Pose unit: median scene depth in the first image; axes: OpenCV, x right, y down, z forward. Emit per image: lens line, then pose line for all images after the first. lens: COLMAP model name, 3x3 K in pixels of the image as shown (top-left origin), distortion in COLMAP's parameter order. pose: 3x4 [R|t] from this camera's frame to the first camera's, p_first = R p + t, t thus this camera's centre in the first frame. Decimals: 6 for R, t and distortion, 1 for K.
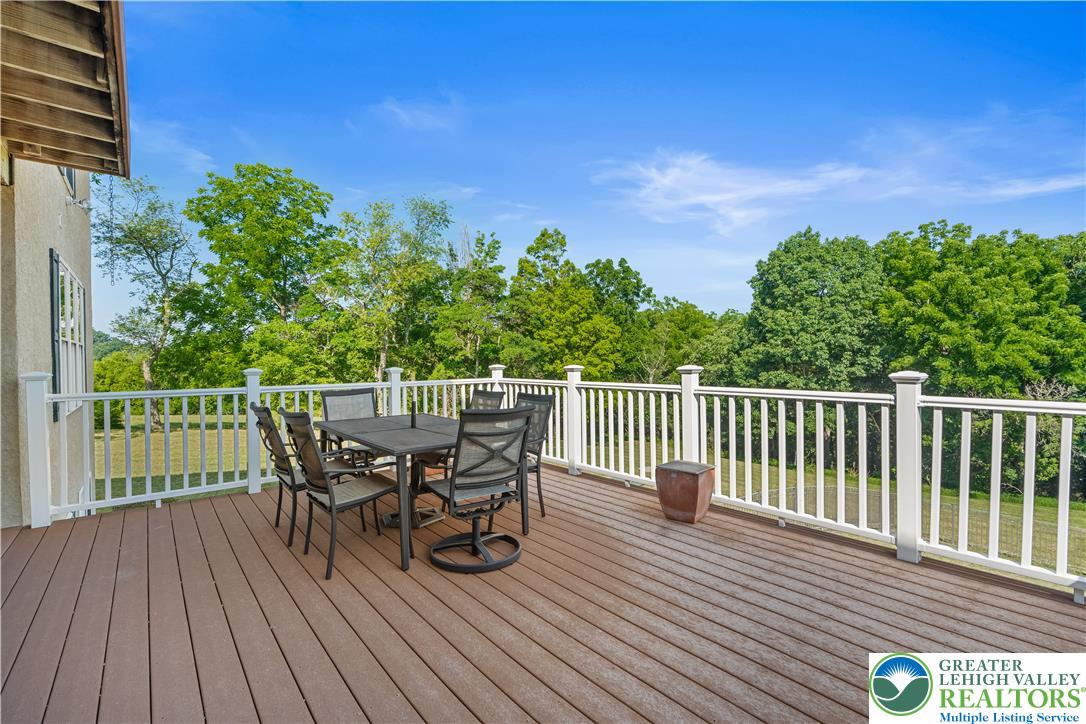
lens RADIAL K [[488.0, 0, 543.0], [0, 488.0, 362.0], [0, 0, 1]] dist [-0.002027, 0.000379]
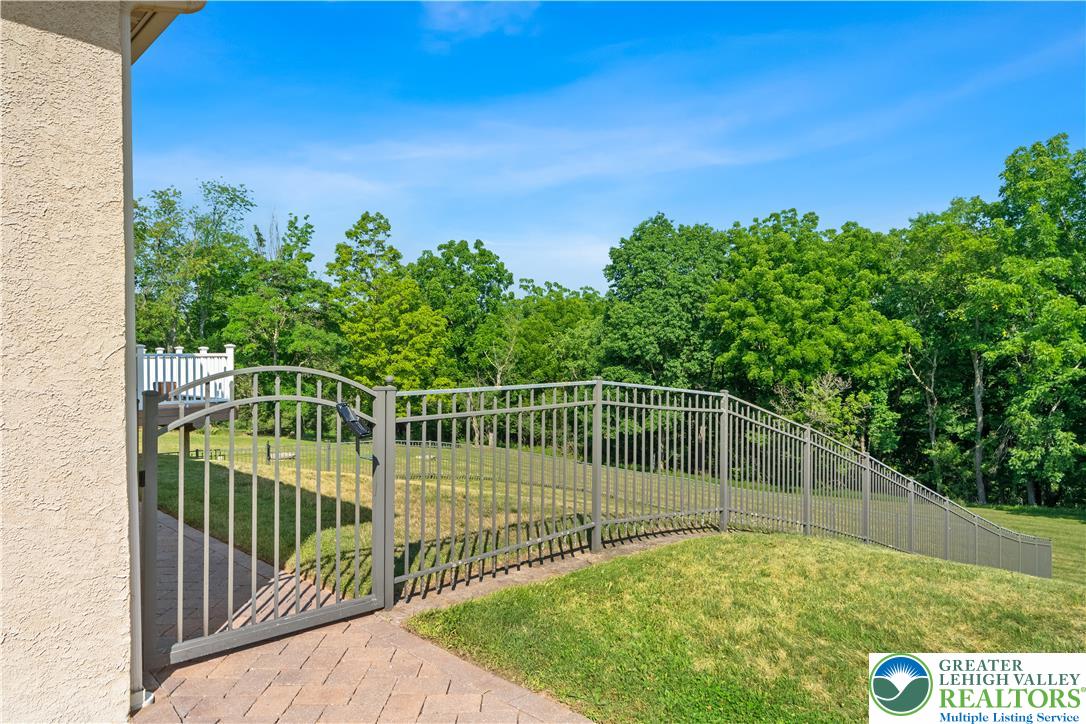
lens RADIAL K [[694.9, 0, 543.0], [0, 694.9, 362.0], [0, 0, 1]] dist [0.001473, 0.000101]
pose [[0.996409, 0.000551, 0.084672, 0.245097], [-0.000504, 1.000000, -0.000580, 0.011452], [-0.084672, 0.000535, 0.996409, -0.361688]]
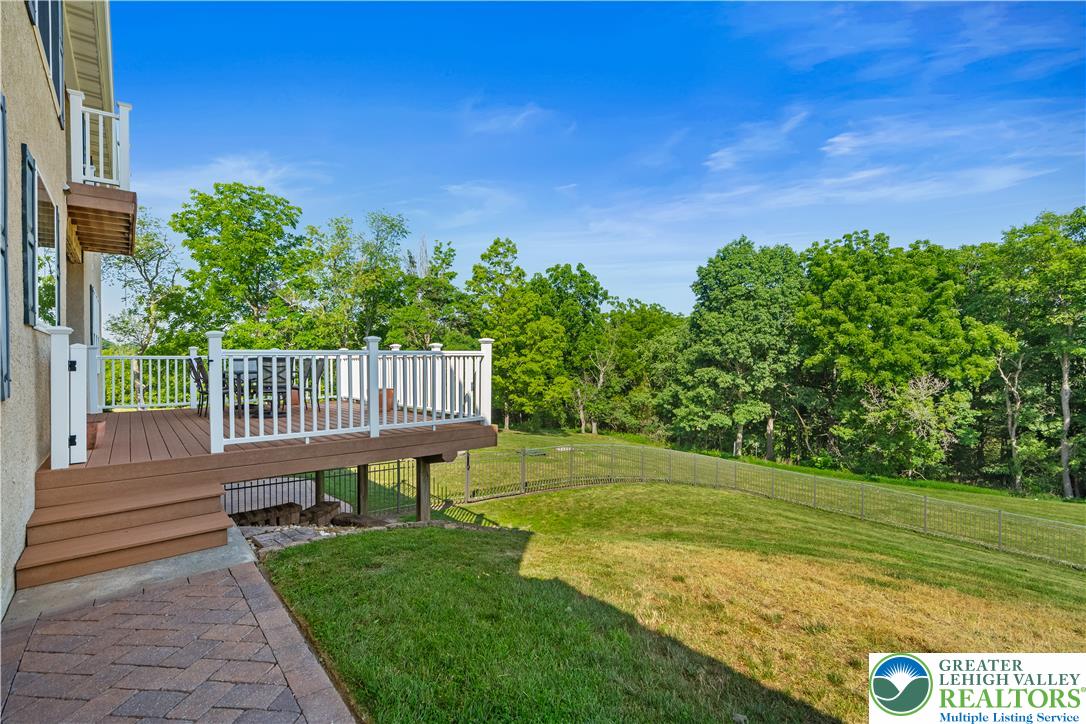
lens RADIAL K [[504.1, 0, 543.0], [0, 504.1, 362.0], [0, 0, 1]] dist [-0.002201, 0.000499]
pose [[0.999989, 0.003231, -0.003319, 0.121327], [-0.003242, 0.999989, -0.003450, 0.011155], [0.003308, 0.003461, 0.999989, -0.146338]]
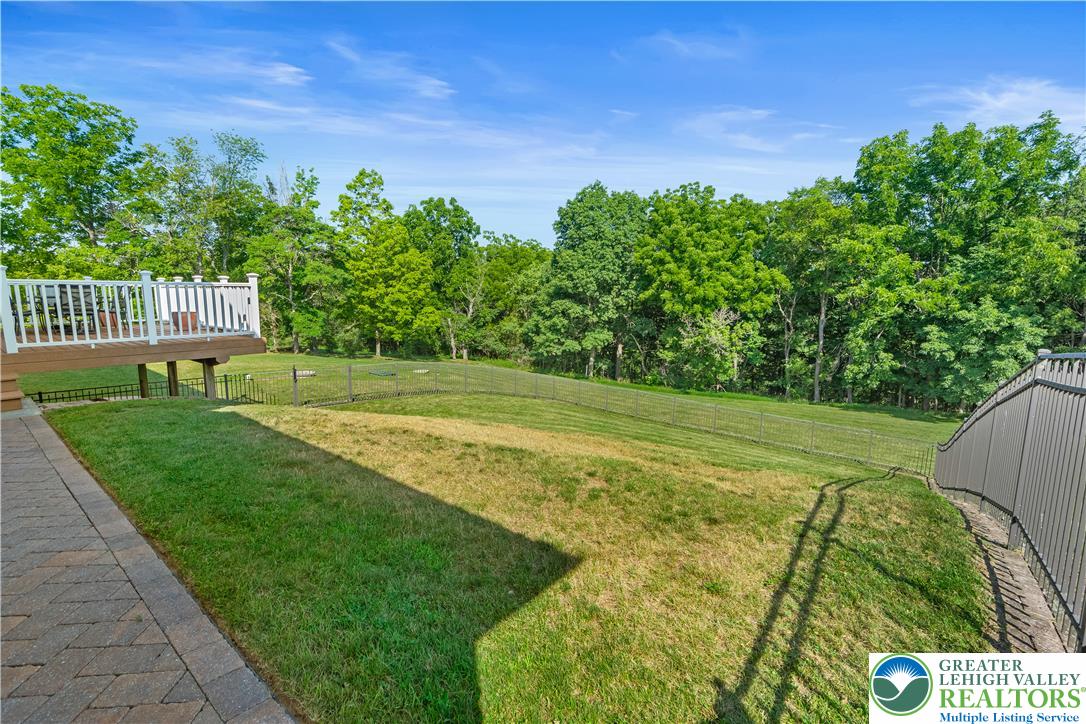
lens RADIAL K [[487.5, 0, 543.0], [0, 487.5, 362.0], [0, 0, 1]] dist [-0.014046, 0.008755]
pose [[0.980100, -0.009722, 0.198264, 0.199173], [-0.017115, 0.990941, 0.133202, 0.010867], [-0.197763, -0.133945, 0.971055, -0.235896]]
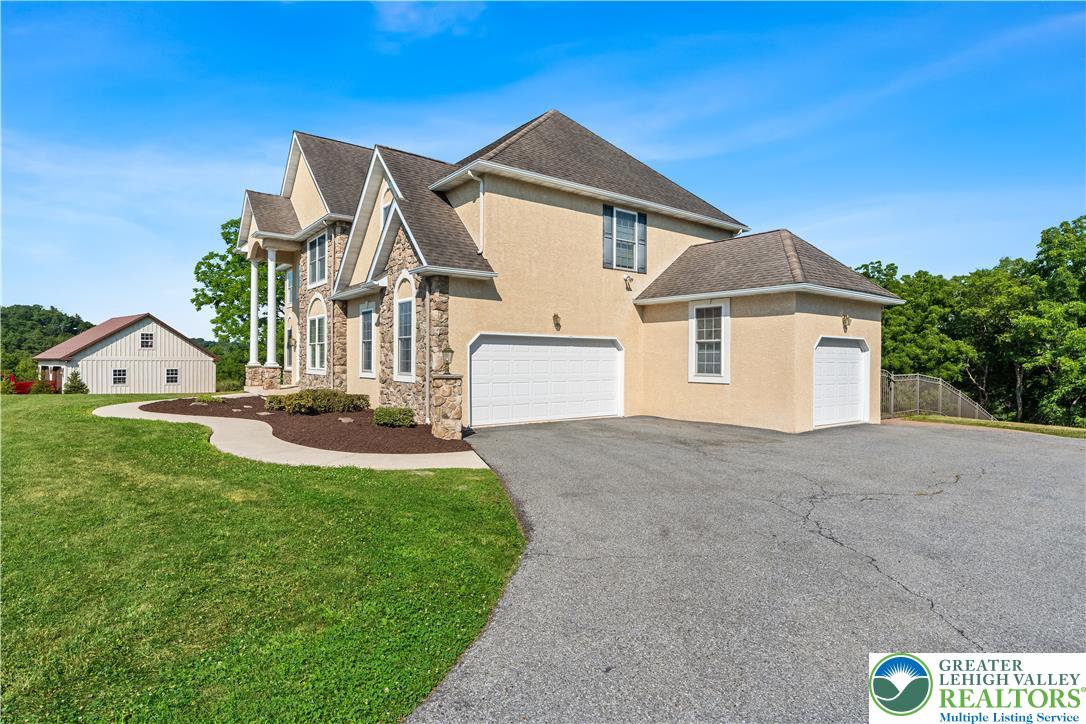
lens RADIAL K [[578.6, 0, 543.0], [0, 578.6, 362.0], [0, 0, 1]] dist [0.001975, 0.000609]
pose [[0.999023, 0.015403, -0.041431, -0.057970], [-0.015472, 0.999879, -0.001360, 0.010719], [0.041405, 0.002000, 0.999140, -0.757732]]
